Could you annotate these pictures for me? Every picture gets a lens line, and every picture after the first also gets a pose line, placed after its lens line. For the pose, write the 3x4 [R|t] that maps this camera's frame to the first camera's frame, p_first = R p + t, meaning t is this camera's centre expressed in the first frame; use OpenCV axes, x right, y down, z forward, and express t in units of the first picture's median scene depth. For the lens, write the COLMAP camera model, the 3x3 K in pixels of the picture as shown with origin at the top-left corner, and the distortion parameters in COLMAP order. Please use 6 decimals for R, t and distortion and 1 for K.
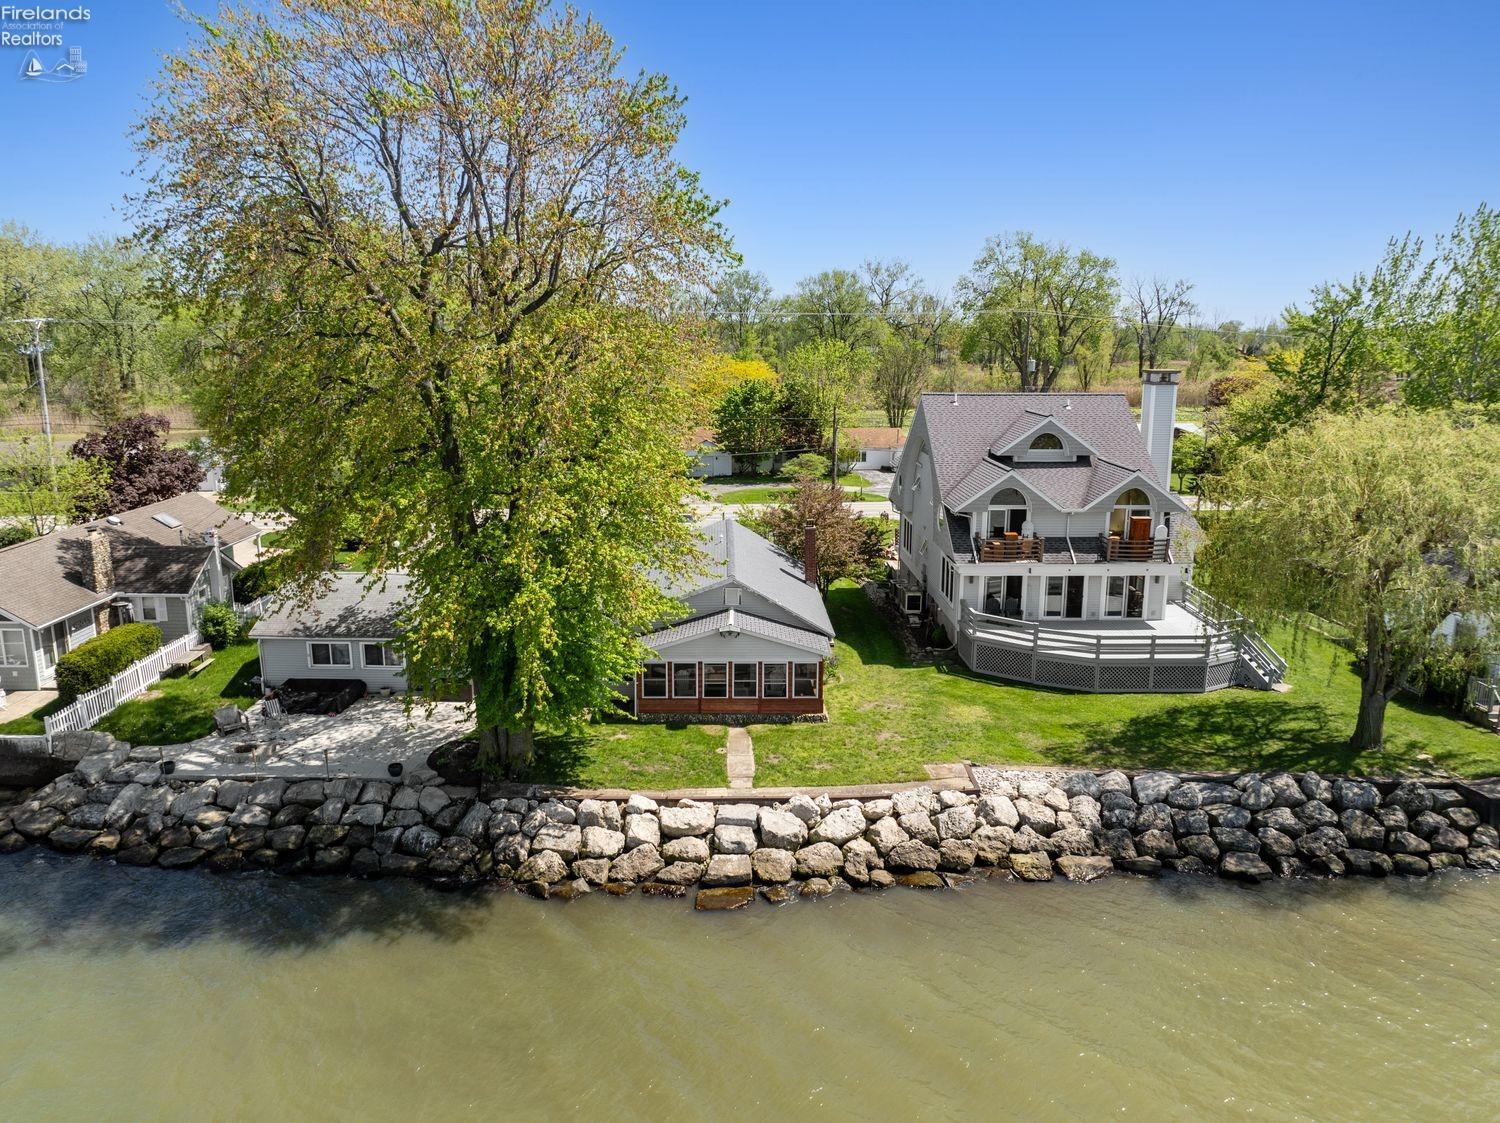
lens RADIAL K [[1032.4, 0, 720.2], [0, 1032.4, 558.8], [0, 0, 1]] dist [-0.038218, -0.000330]
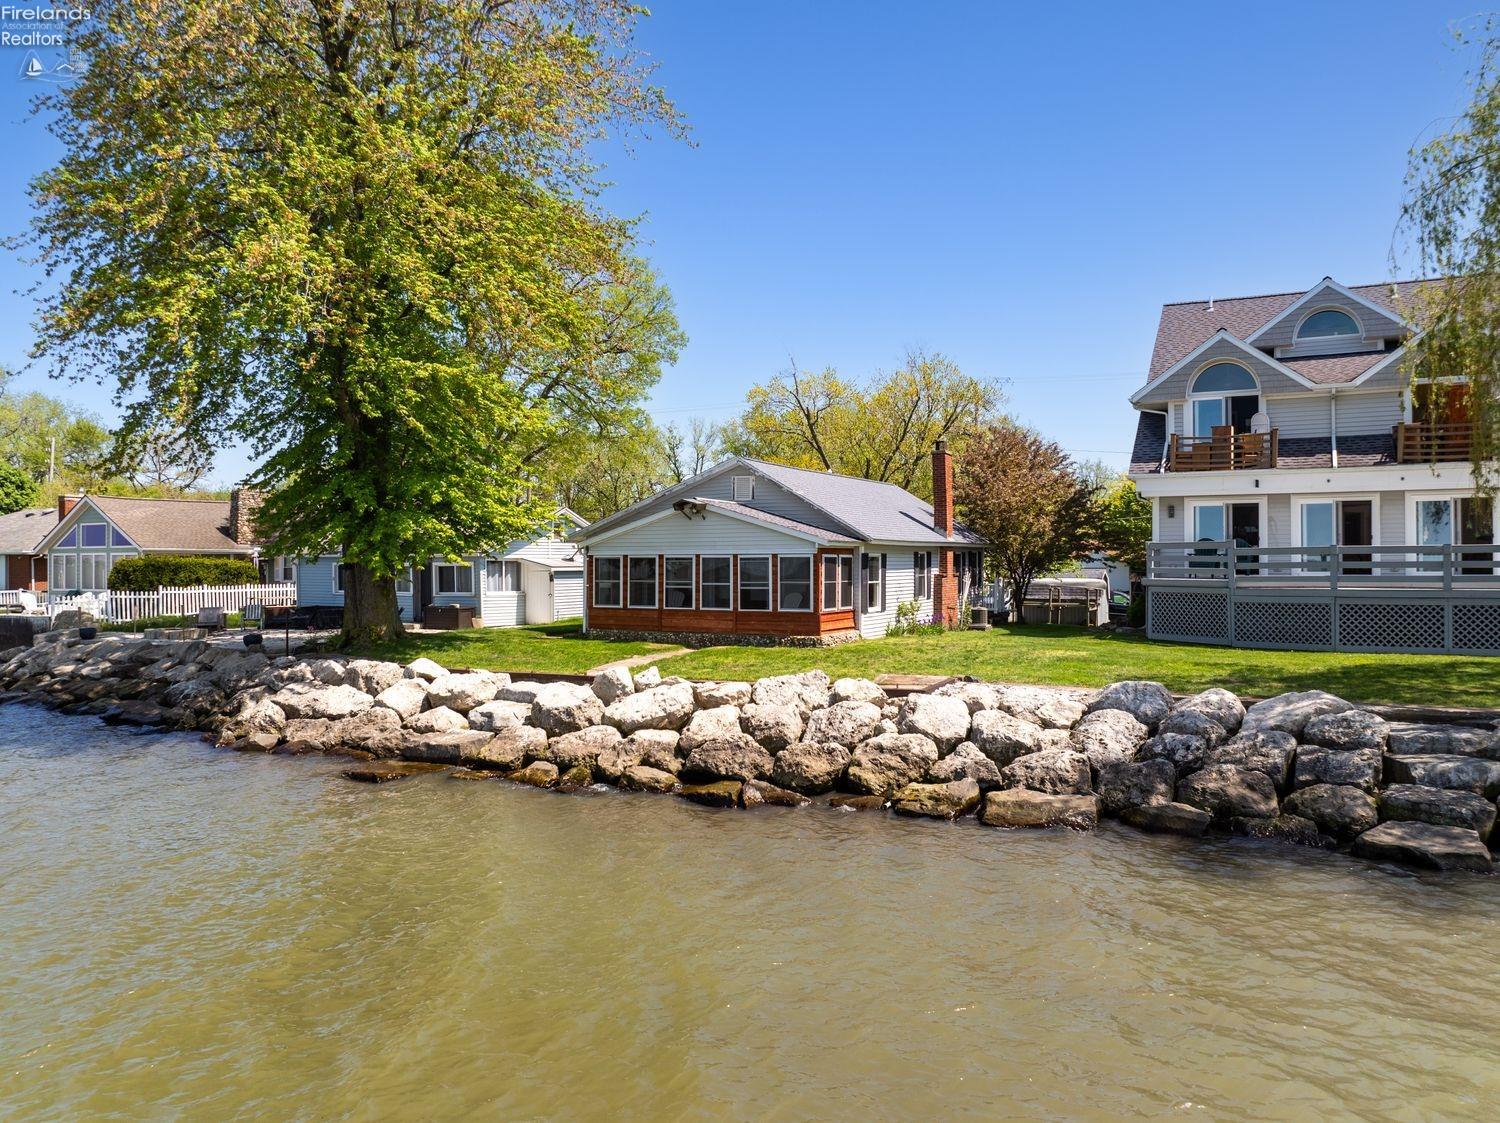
lens RADIAL K [[1057.2, 0, 750.0], [0, 1057.2, 561.5], [0, 0, 1]] dist [-0.041021, -0.001921]
pose [[0.896277, 0.003692, -0.443480, 0.421882], [-0.091727, 0.979887, -0.177224, 0.267406], [0.433906, 0.199521, 0.878588, 0.454884]]
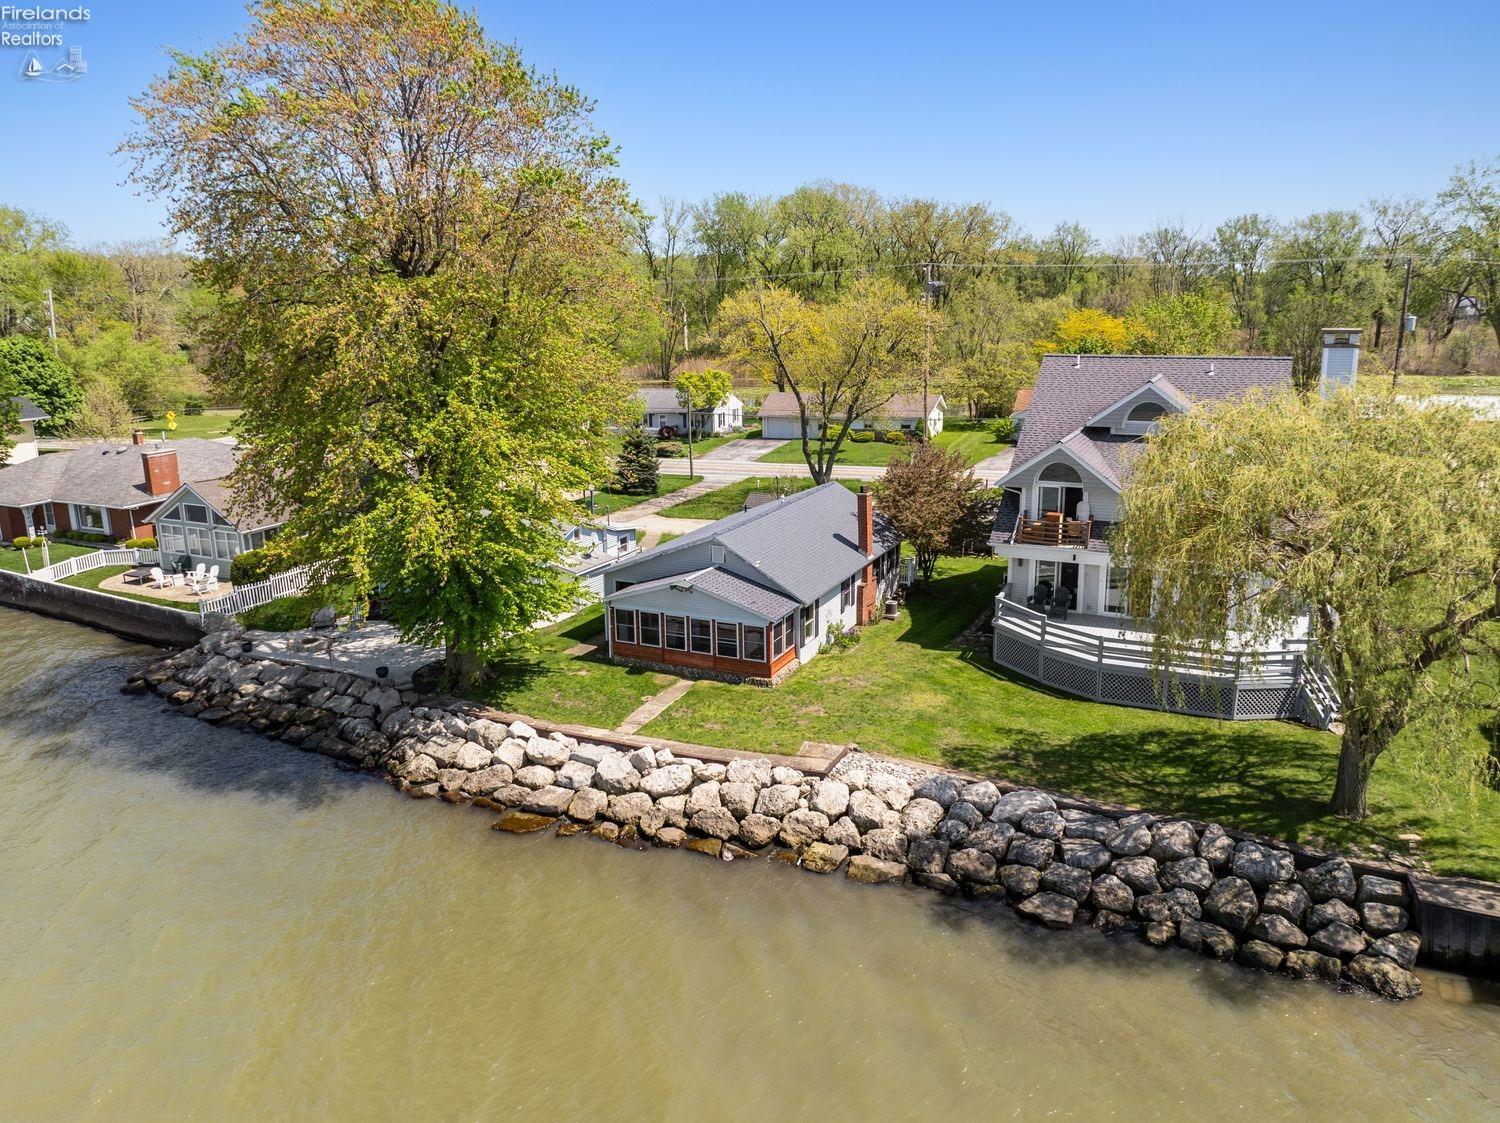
lens RADIAL K [[1057.2, 0, 750.0], [0, 1057.2, 561.5], [0, 0, 1]] dist [-0.041021, -0.001921]
pose [[0.906658, 0.090533, -0.412038, 0.578048], [-0.074461, 0.995710, 0.054931, -0.019014], [0.415243, -0.019123, 0.909510, 0.087691]]
